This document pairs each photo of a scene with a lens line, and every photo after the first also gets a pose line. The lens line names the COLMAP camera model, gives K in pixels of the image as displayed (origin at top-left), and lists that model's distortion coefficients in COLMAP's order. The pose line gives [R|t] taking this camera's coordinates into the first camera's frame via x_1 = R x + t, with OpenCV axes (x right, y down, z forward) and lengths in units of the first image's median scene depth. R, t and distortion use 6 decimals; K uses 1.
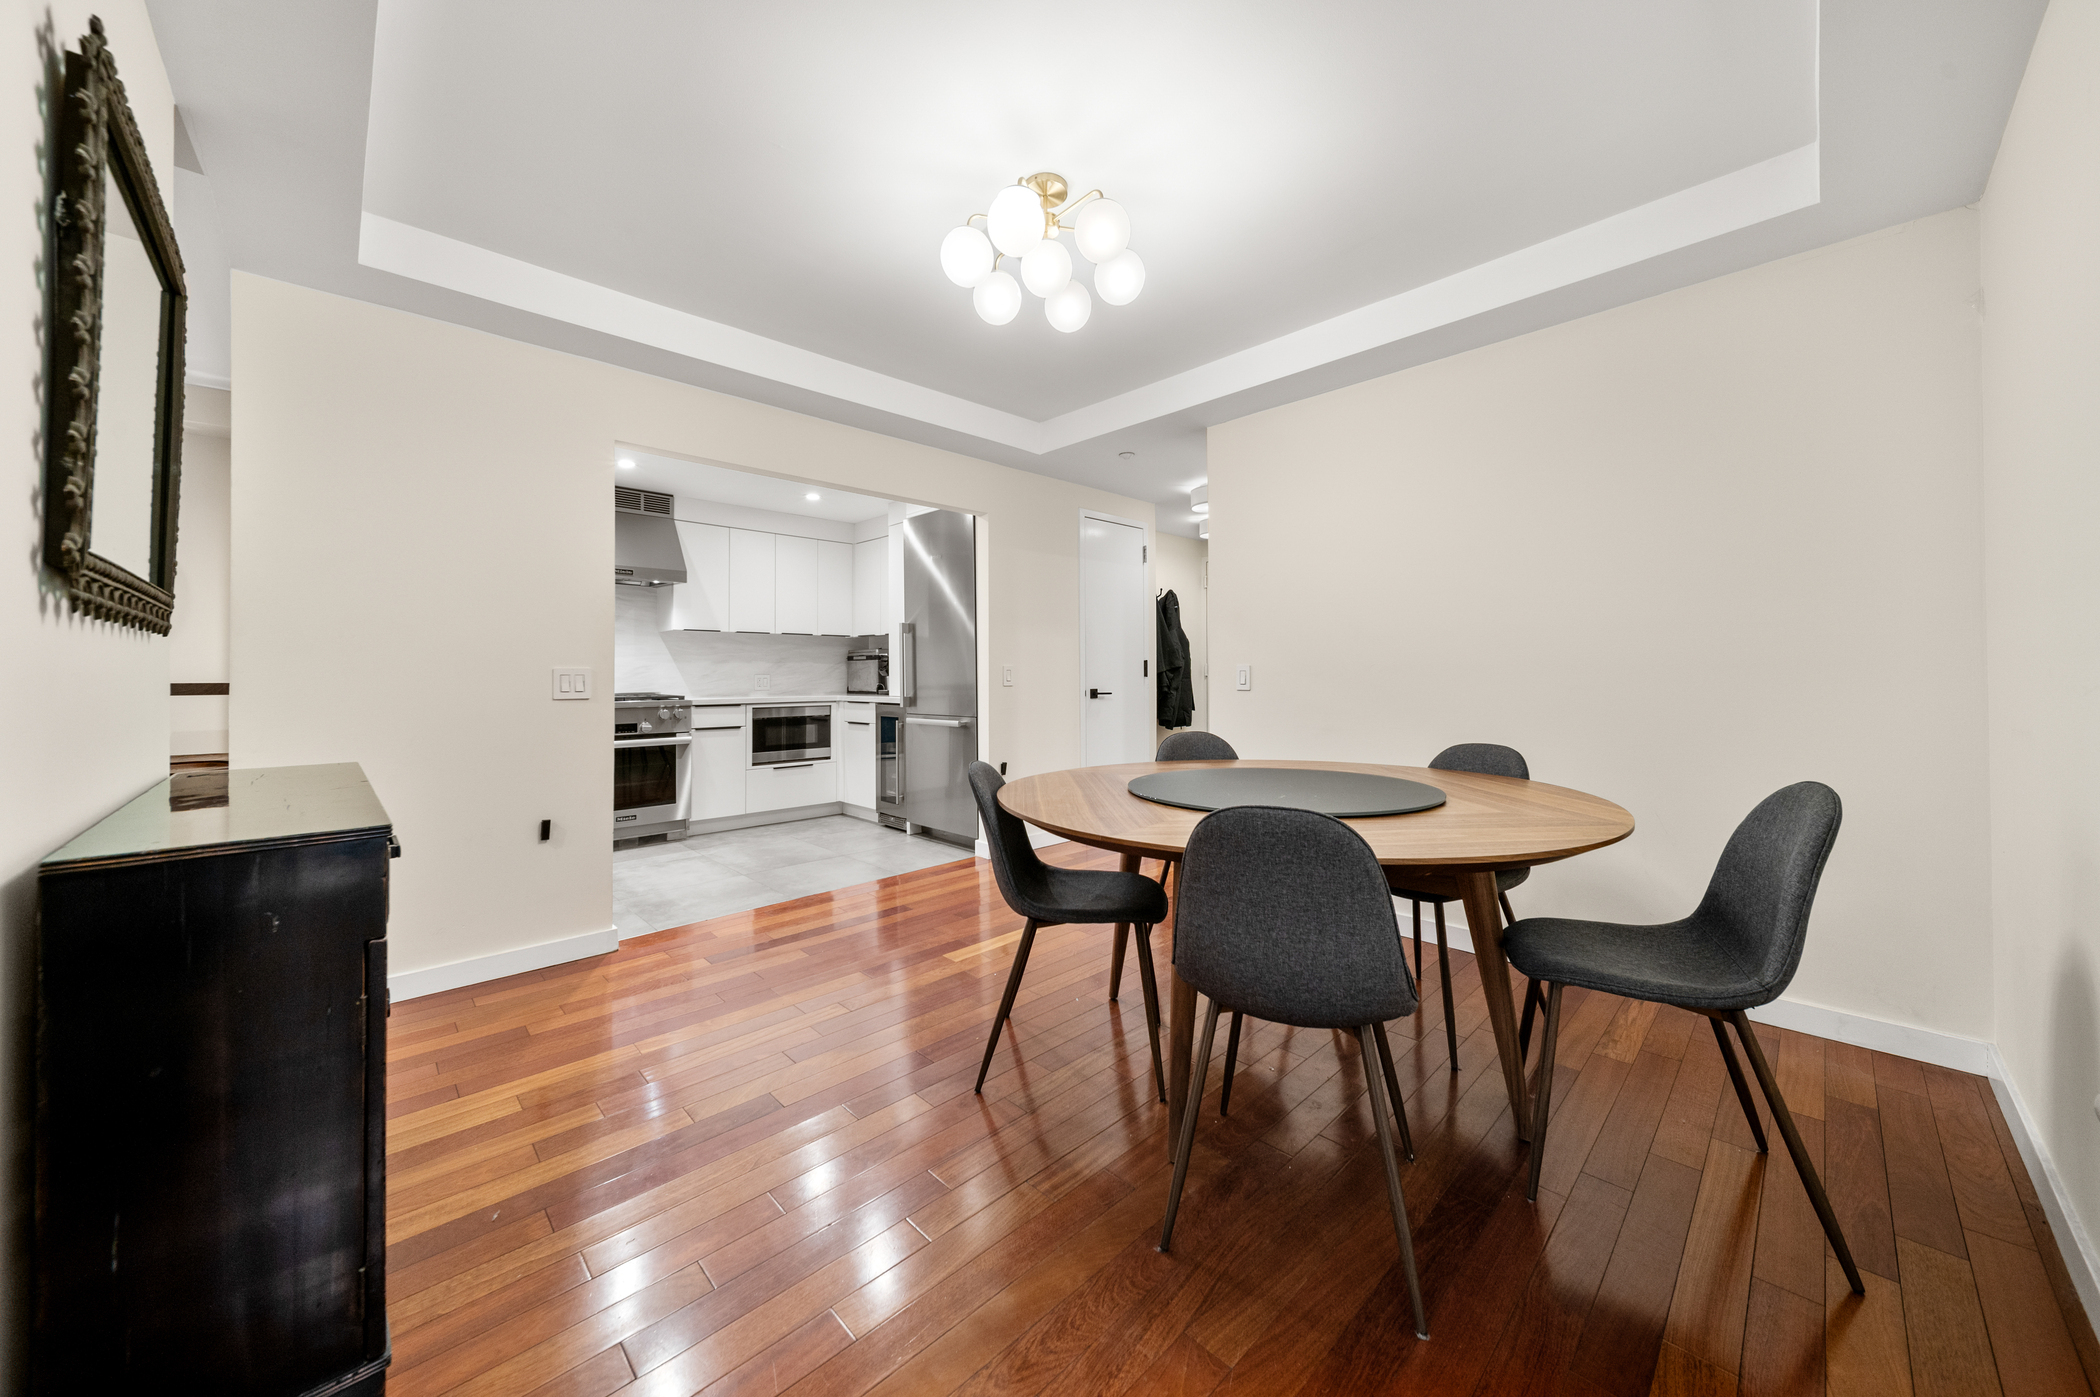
lens RADIAL K [[732.2, 0, 1046.8], [0, 732.2, 680.2], [0, 0, 1]] dist [0.006856, -0.001439]
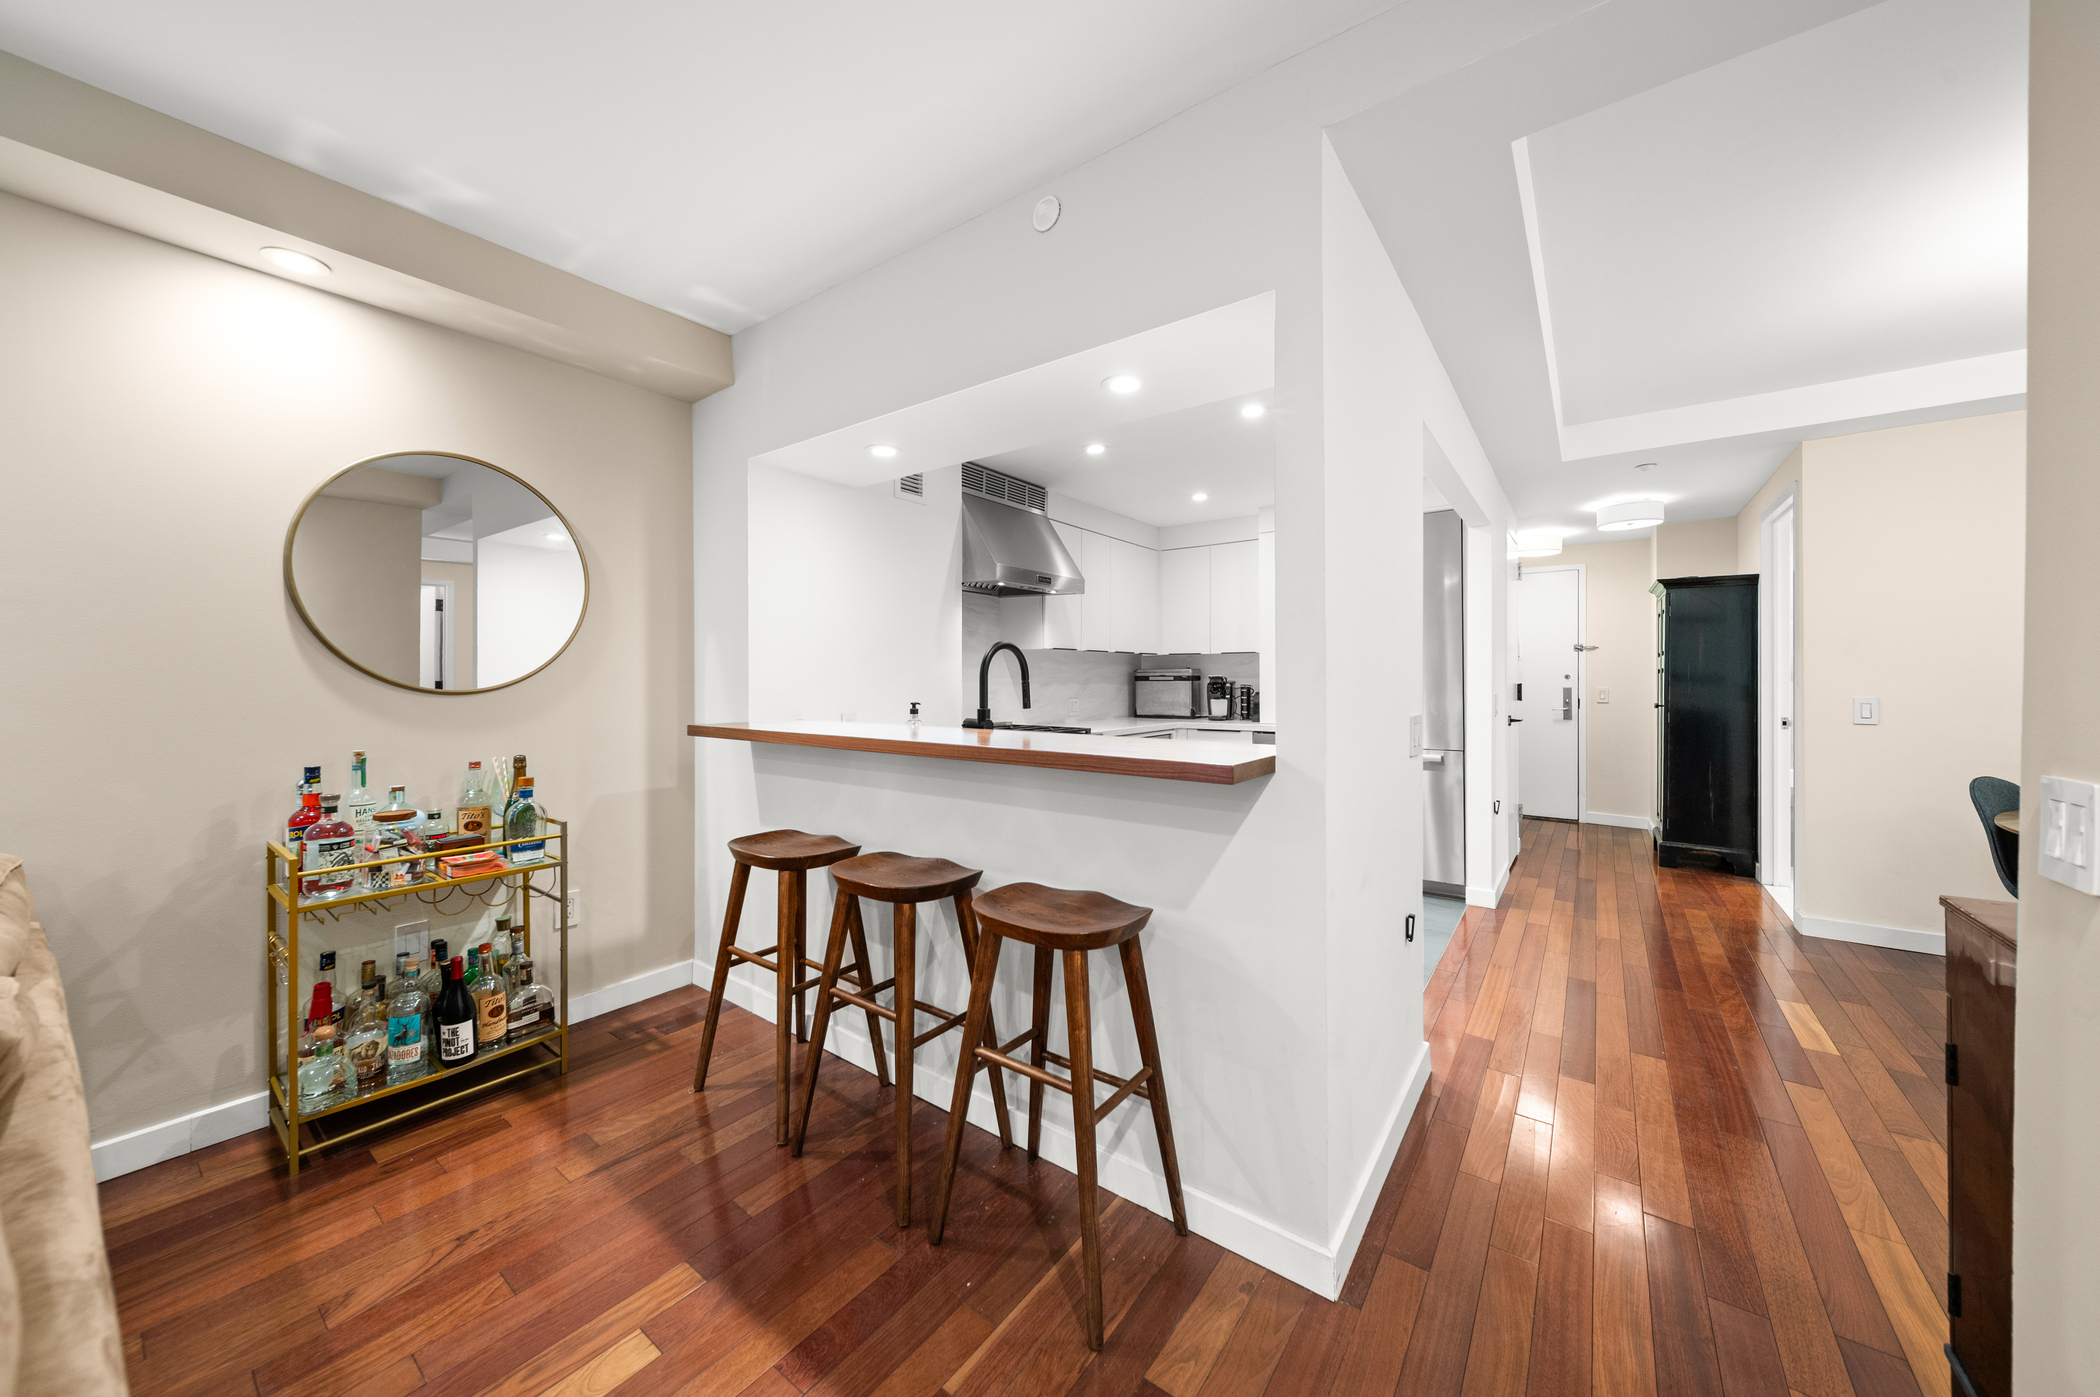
lens RADIAL K [[732.2, 0, 1042.0], [0, 732.2, 686.6], [0, 0, 1]] dist [0.006856, -0.001439]
pose [[0.988035, -0.004443, 0.154167, -0.614649], [0.003981, 0.999987, 0.003303, -0.026848], [-0.154180, -0.002649, 0.988039, 0.160928]]
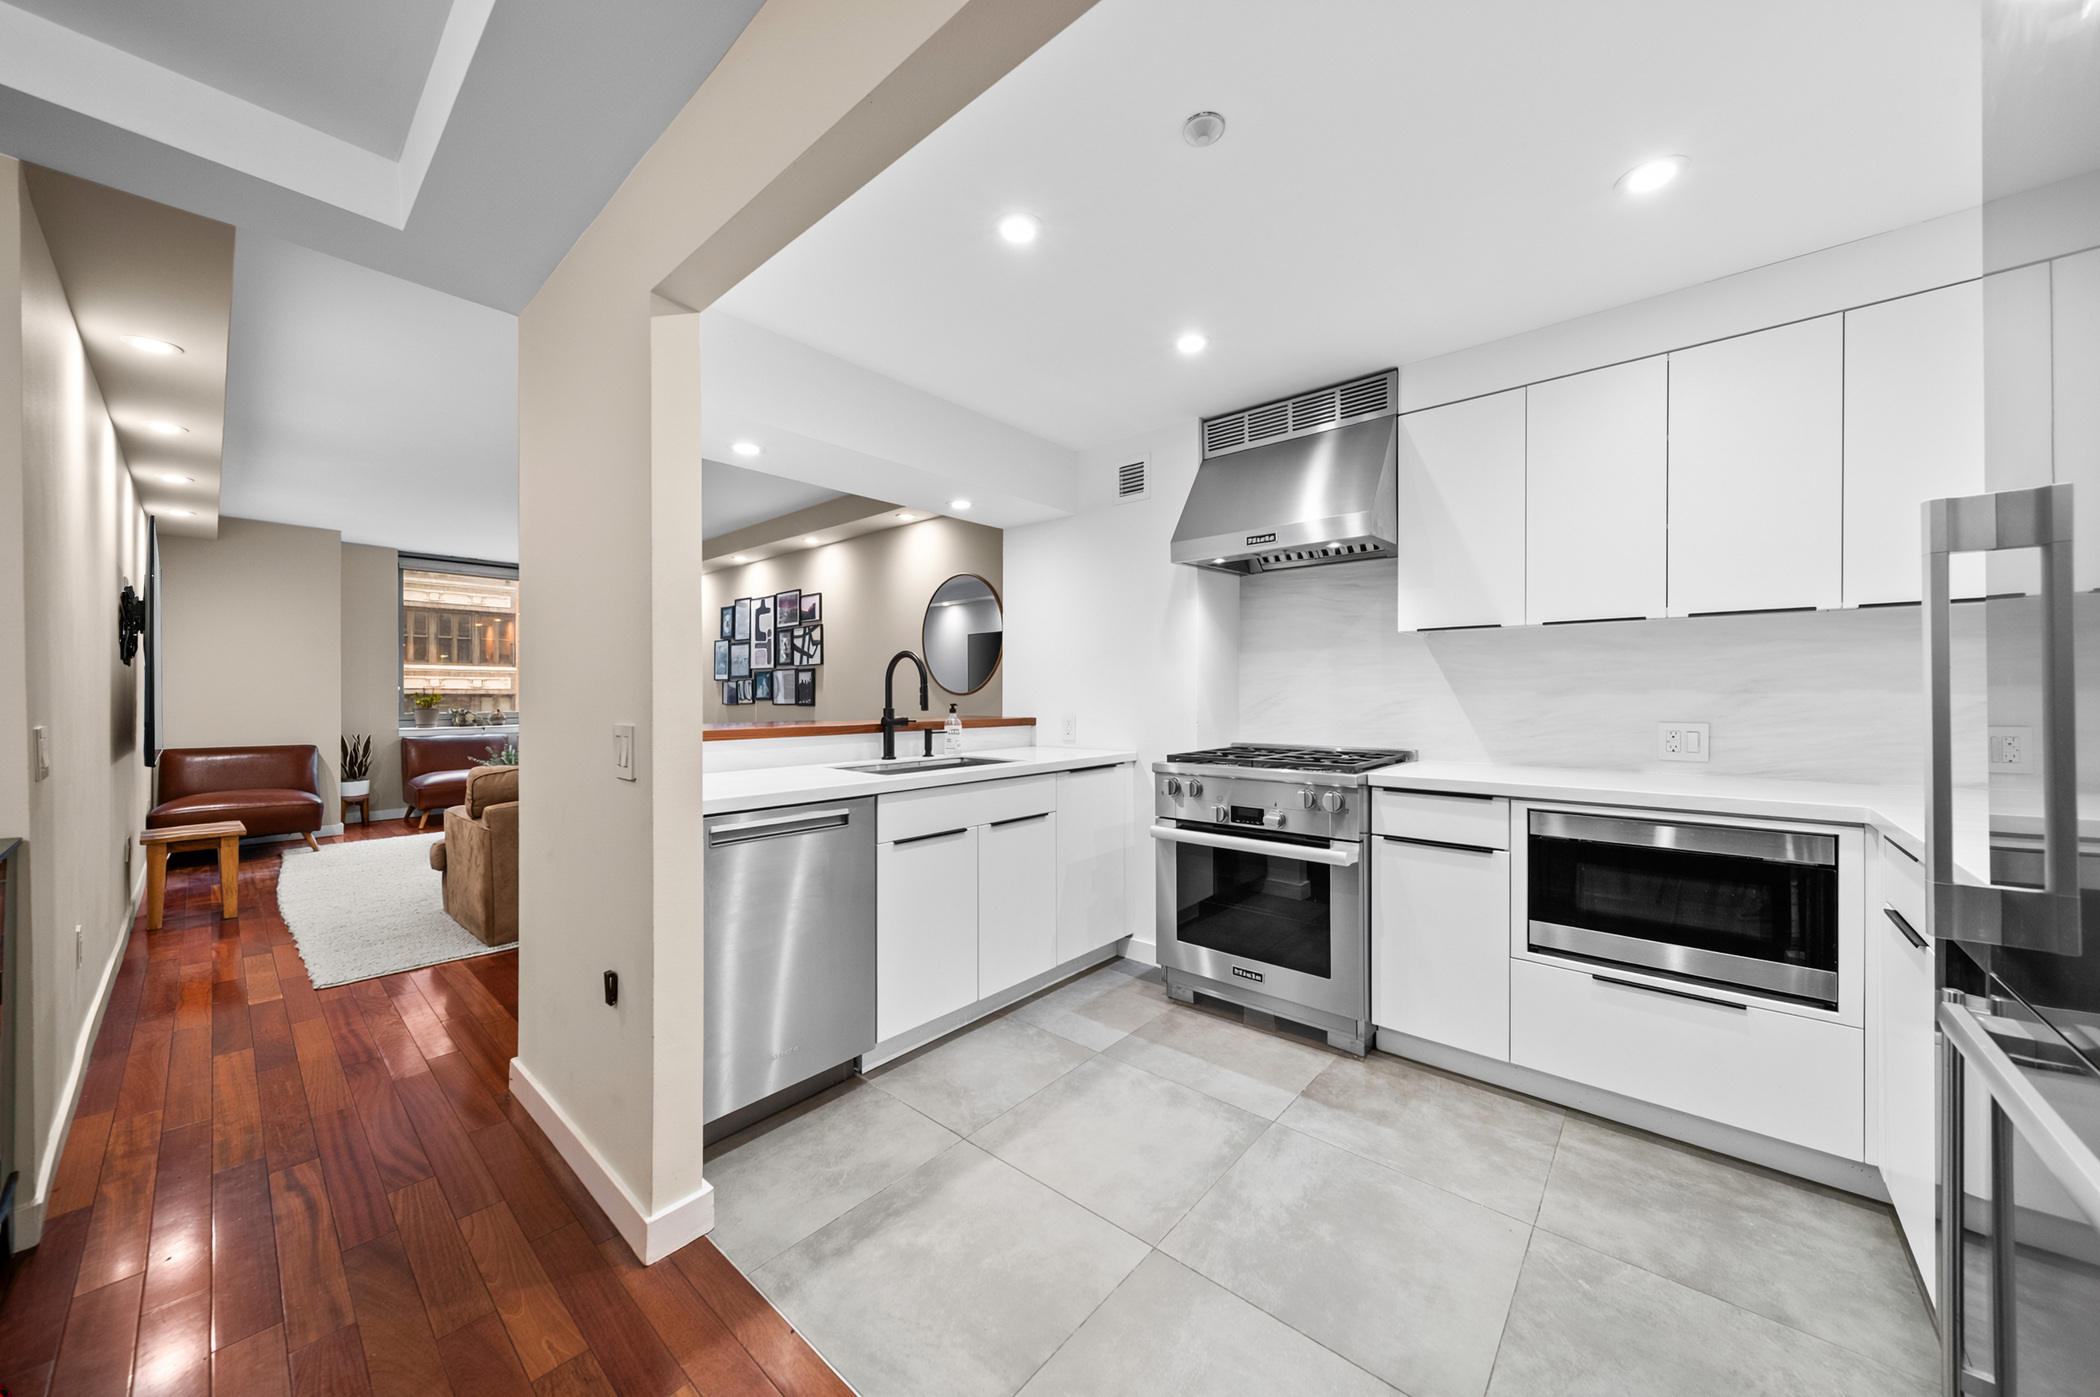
lens RADIAL K [[732.2, 0, 1051.2], [0, 732.2, 695.8], [0, 0, 1]] dist [0.006856, -0.001439]
pose [[0.084748, 0.003004, -0.996398, -0.019974], [-0.005795, 0.999980, 0.002522, -0.023278], [0.996386, 0.005561, 0.084764, 0.684327]]
